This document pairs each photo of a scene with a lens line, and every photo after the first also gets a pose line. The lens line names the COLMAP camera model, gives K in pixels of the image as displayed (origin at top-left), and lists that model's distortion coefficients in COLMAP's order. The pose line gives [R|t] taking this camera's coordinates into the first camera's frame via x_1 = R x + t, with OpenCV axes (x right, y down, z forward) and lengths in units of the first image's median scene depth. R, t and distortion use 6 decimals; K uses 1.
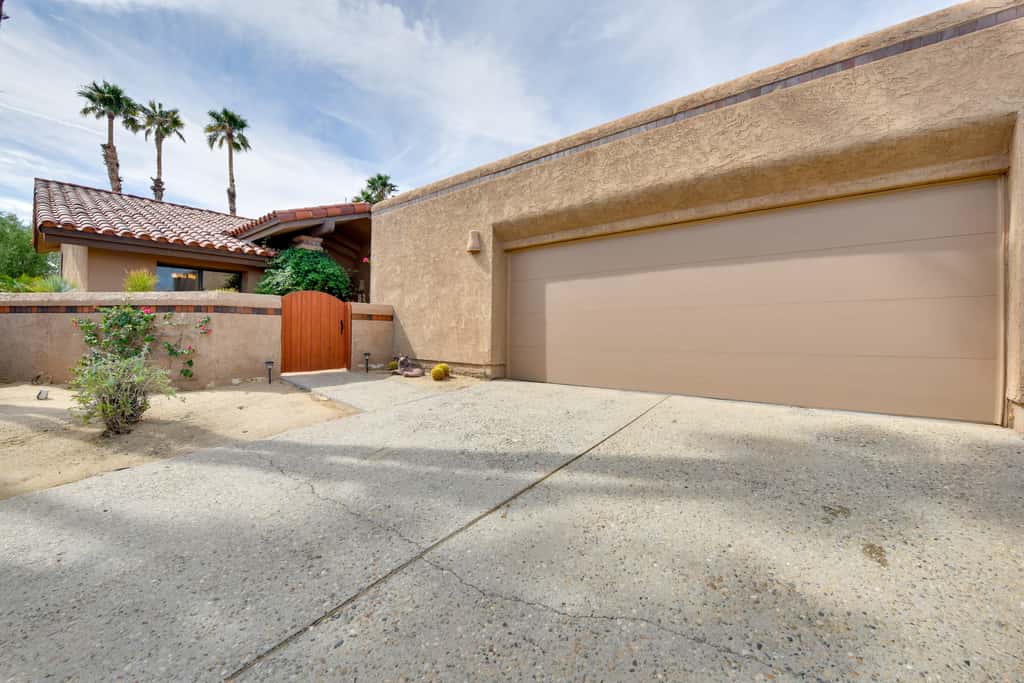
lens RADIAL K [[410.6, 0, 496.9], [0, 410.6, 331.5], [0, 0, 1]] dist [-0.002382, -0.000361]
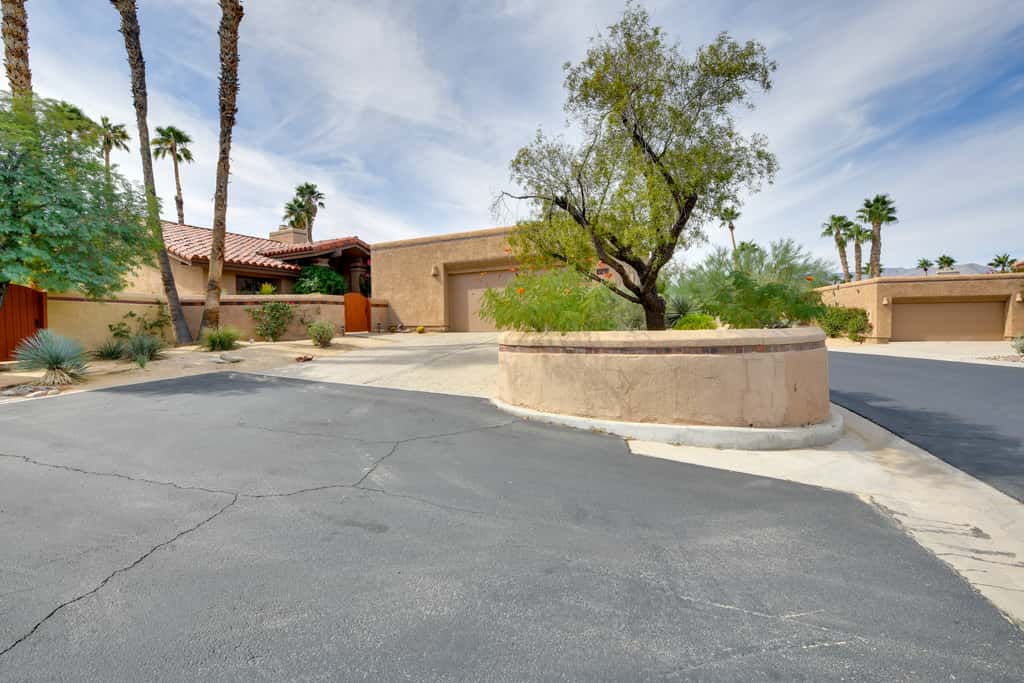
lens RADIAL K [[410.6, 0, 496.9], [0, 410.6, 331.5], [0, 0, 1]] dist [-0.002382, -0.000361]
pose [[0.971035, -0.028392, 0.237243, -0.223377], [0.022271, 0.999347, 0.028445, 0.045903], [-0.237895, -0.022338, 0.971034, -1.048479]]
